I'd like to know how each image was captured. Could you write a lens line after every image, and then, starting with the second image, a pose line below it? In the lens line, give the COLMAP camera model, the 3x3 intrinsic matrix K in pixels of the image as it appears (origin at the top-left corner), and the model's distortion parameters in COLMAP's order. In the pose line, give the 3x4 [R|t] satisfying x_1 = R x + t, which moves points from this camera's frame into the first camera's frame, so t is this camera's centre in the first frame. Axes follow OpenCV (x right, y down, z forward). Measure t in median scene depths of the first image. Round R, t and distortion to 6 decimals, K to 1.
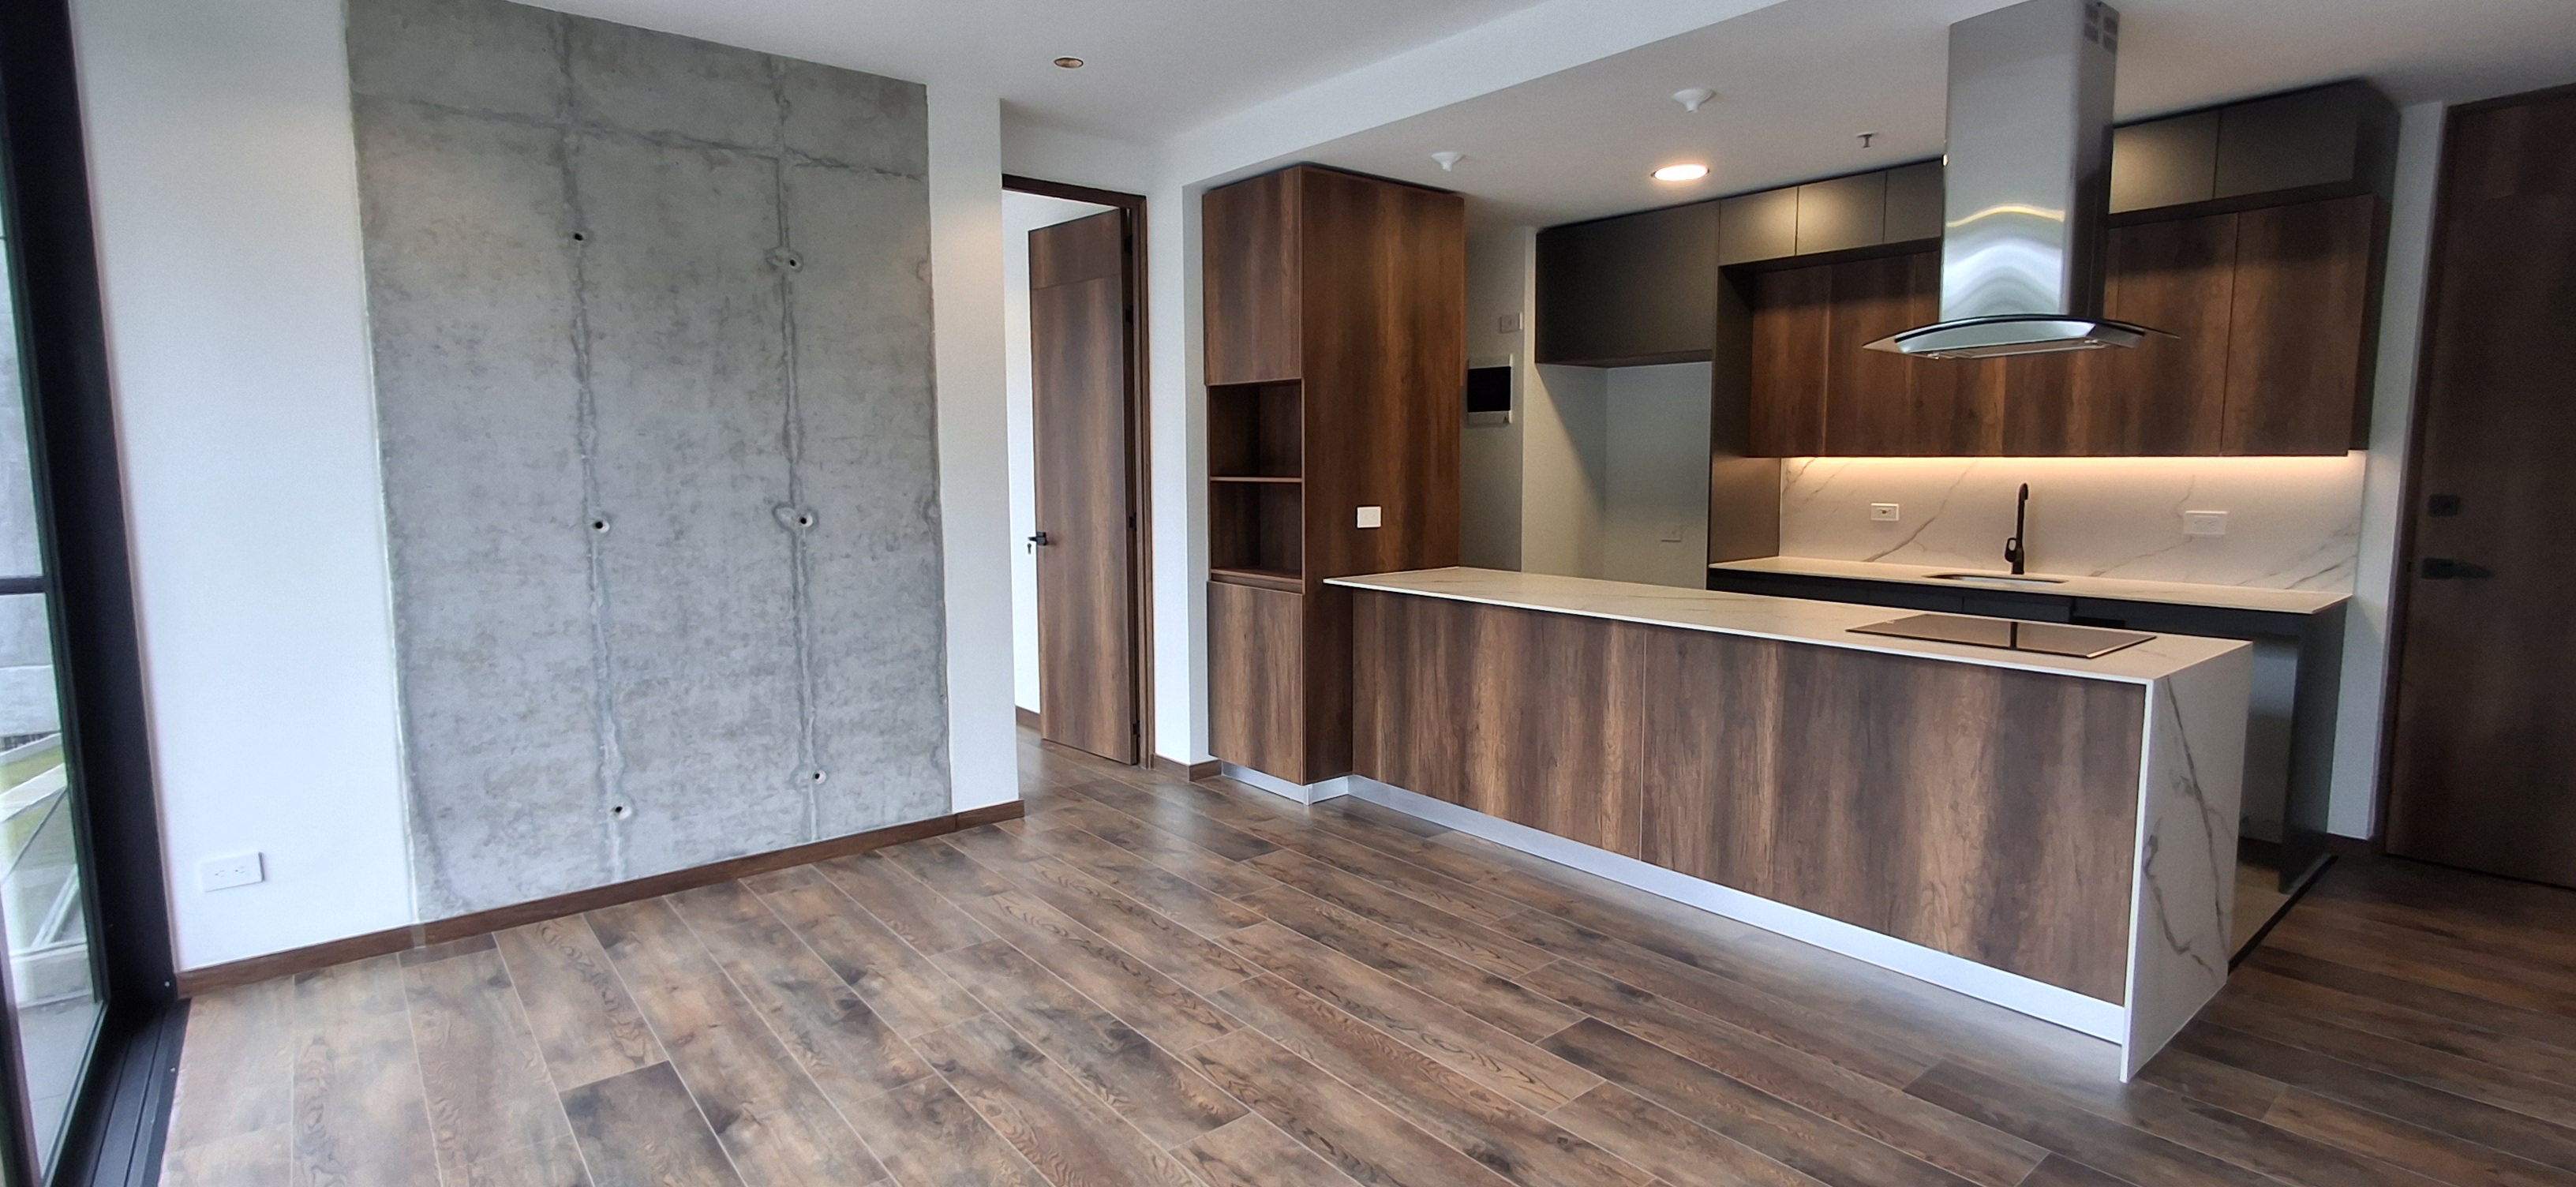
lens RADIAL K [[1186.3, 0, 1288.0], [0, 1186.3, 593.5], [0, 0, 1]] dist [-0.000854, -0.000238]
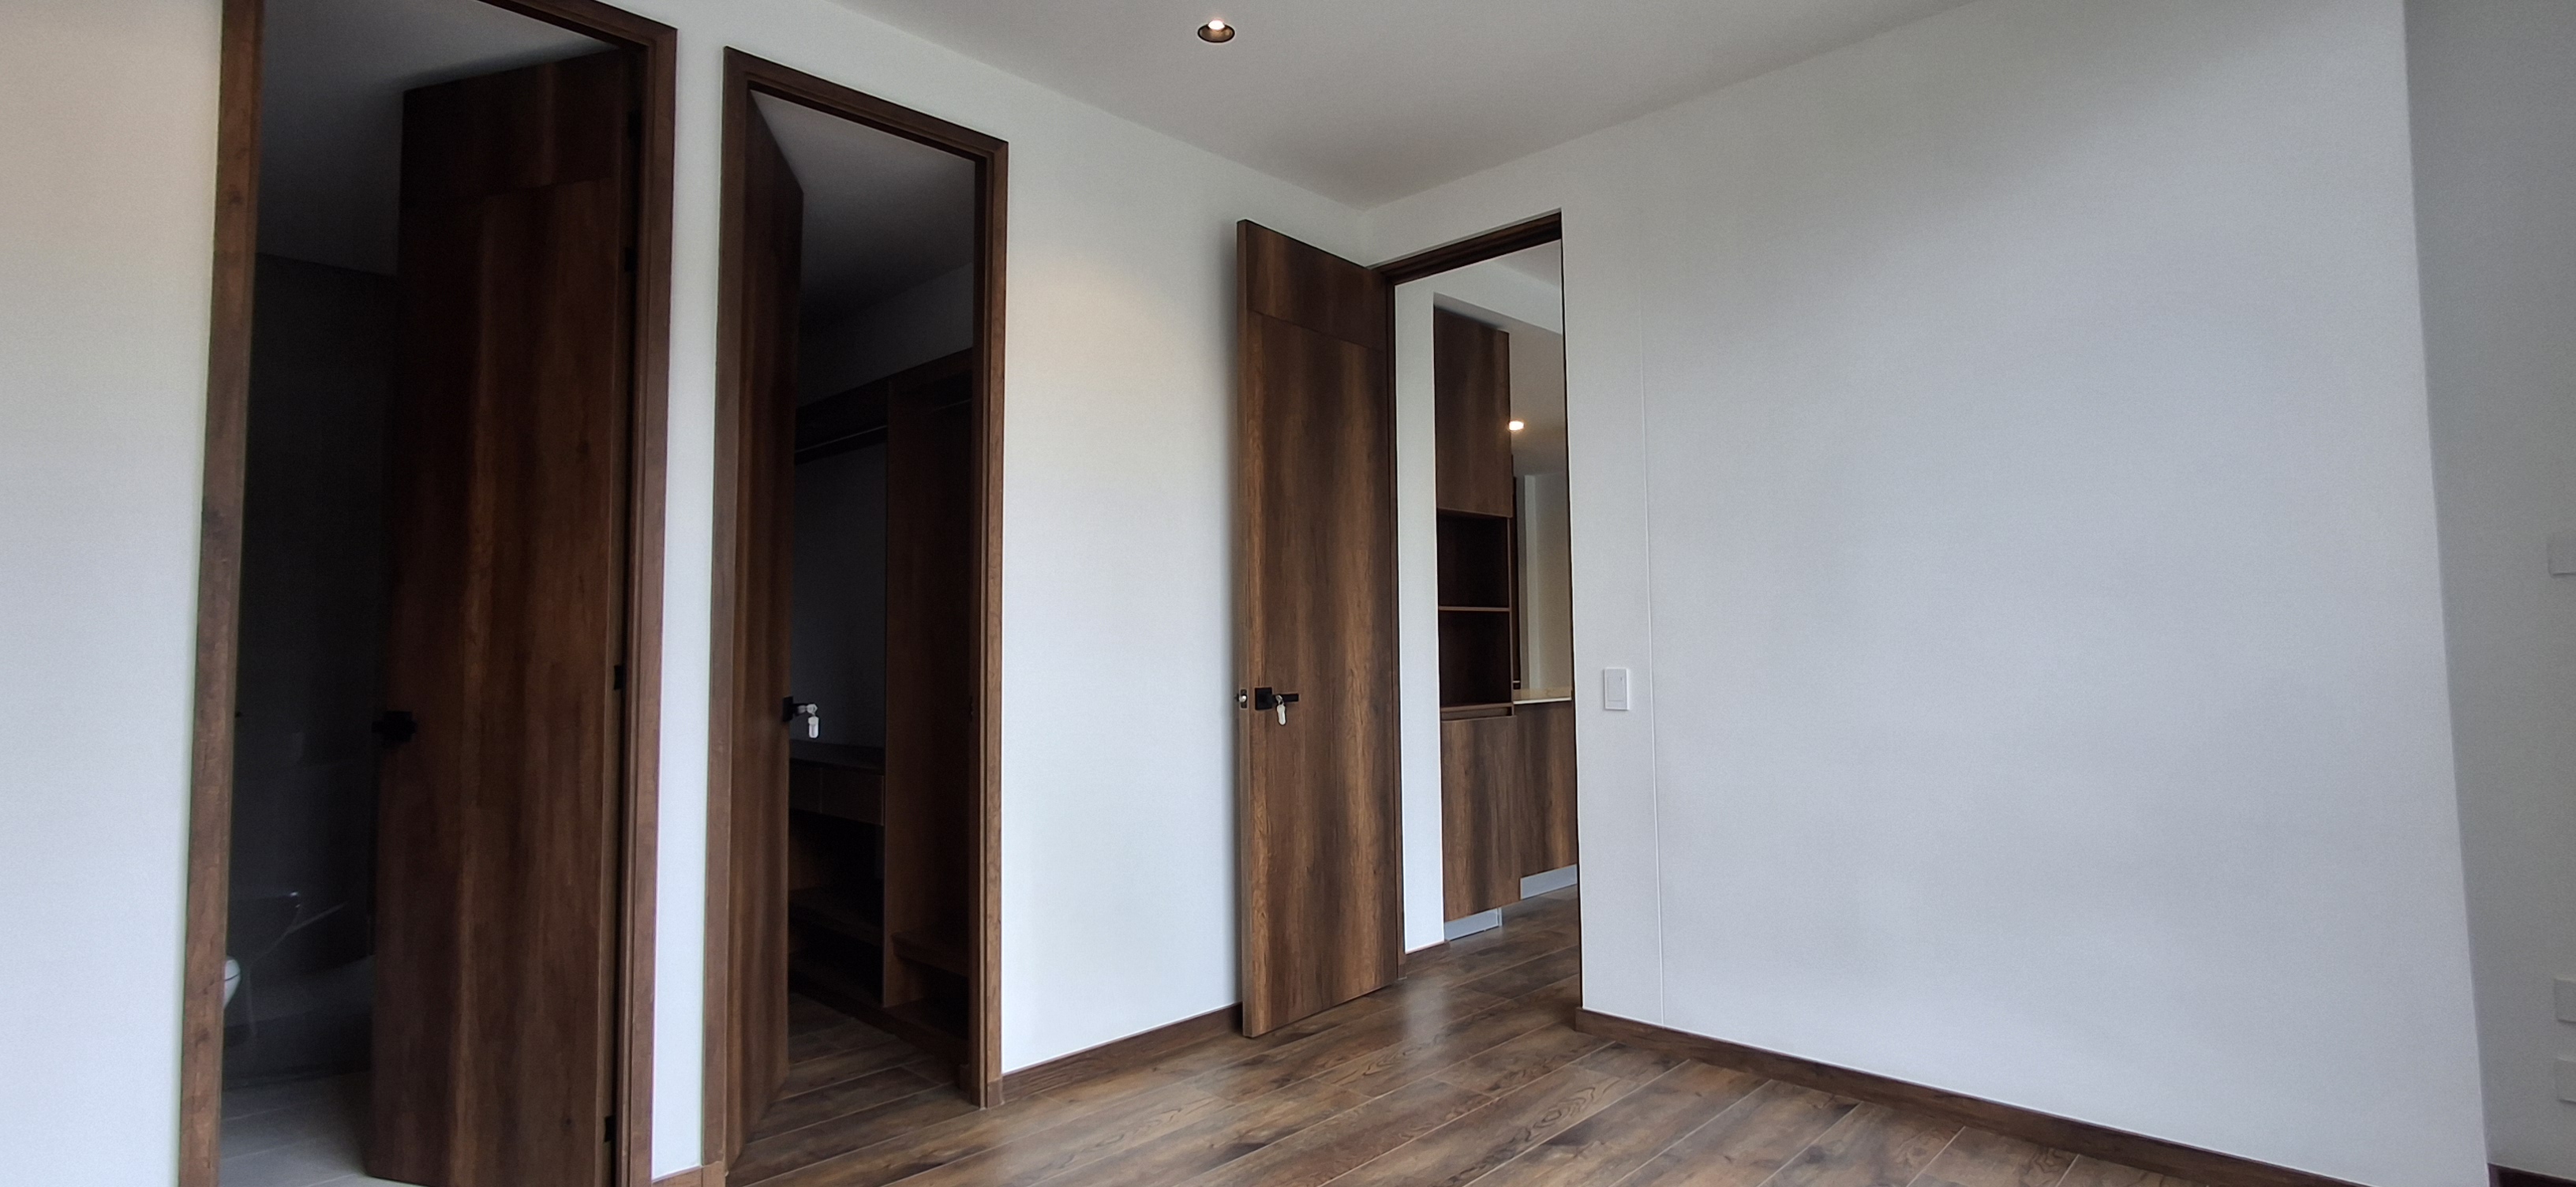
lens RADIAL K [[1186.3, 0, 1288.0], [0, 1186.3, 593.5], [0, 0, 1]] dist [-0.000854, -0.000238]
pose [[-0.110955, 0.050359, 0.992549, -1.221129], [0.123825, 0.991634, -0.036471, -0.112786], [-0.986081, 0.118856, -0.116262, 1.550107]]
